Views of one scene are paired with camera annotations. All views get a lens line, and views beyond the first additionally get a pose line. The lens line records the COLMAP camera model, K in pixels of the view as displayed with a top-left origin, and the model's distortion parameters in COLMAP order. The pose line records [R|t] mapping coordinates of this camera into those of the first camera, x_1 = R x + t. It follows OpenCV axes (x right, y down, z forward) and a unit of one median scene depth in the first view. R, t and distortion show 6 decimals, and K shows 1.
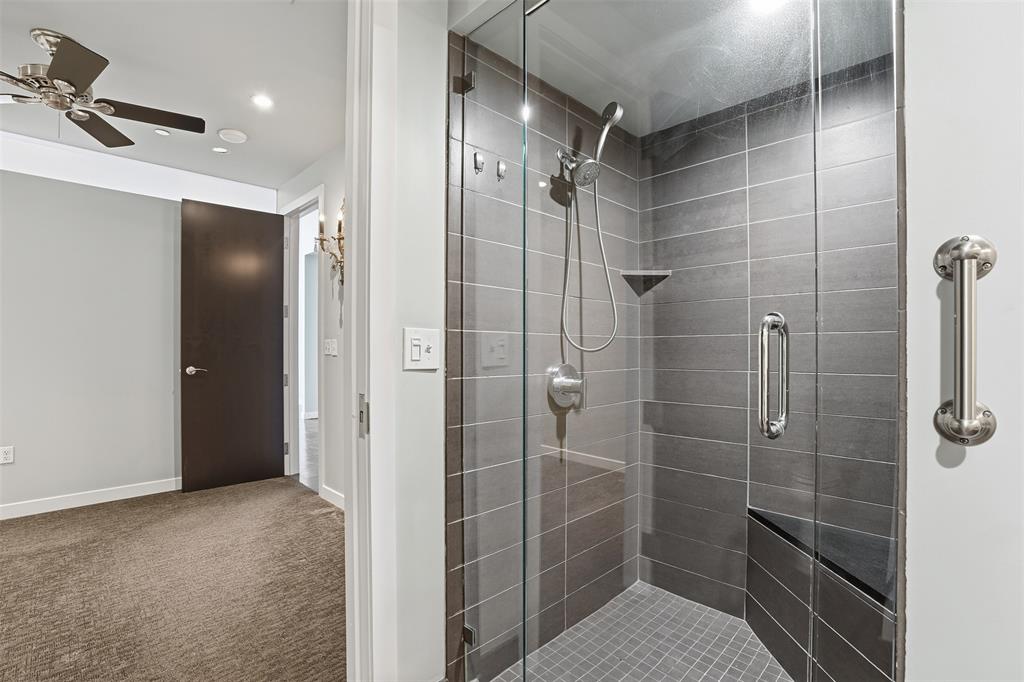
lens RADIAL K [[477.2, 0, 509.2], [0, 477.2, 349.9], [0, 0, 1]] dist [-0.049708, 0.014887]
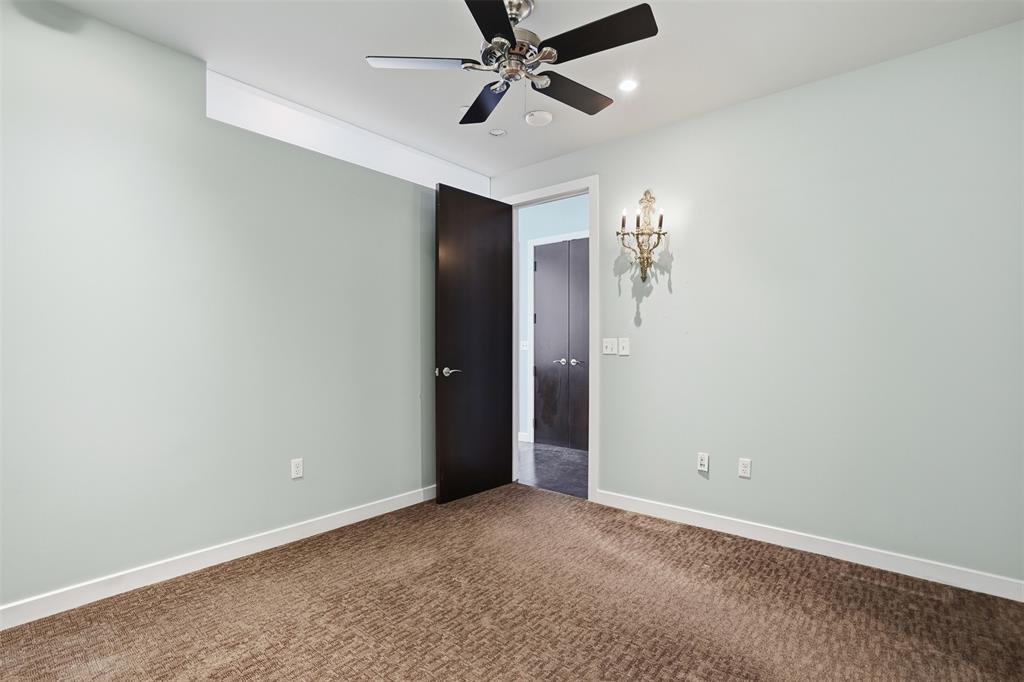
lens RADIAL K [[477.2, 0, 509.2], [0, 477.2, 349.9], [0, 0, 1]] dist [-0.049708, 0.014887]
pose [[0.995971, -0.000017, 0.089681, -0.709837], [0.000587, 0.999980, -0.006320, 0.008445], [-0.089679, 0.006347, 0.995951, 0.055929]]
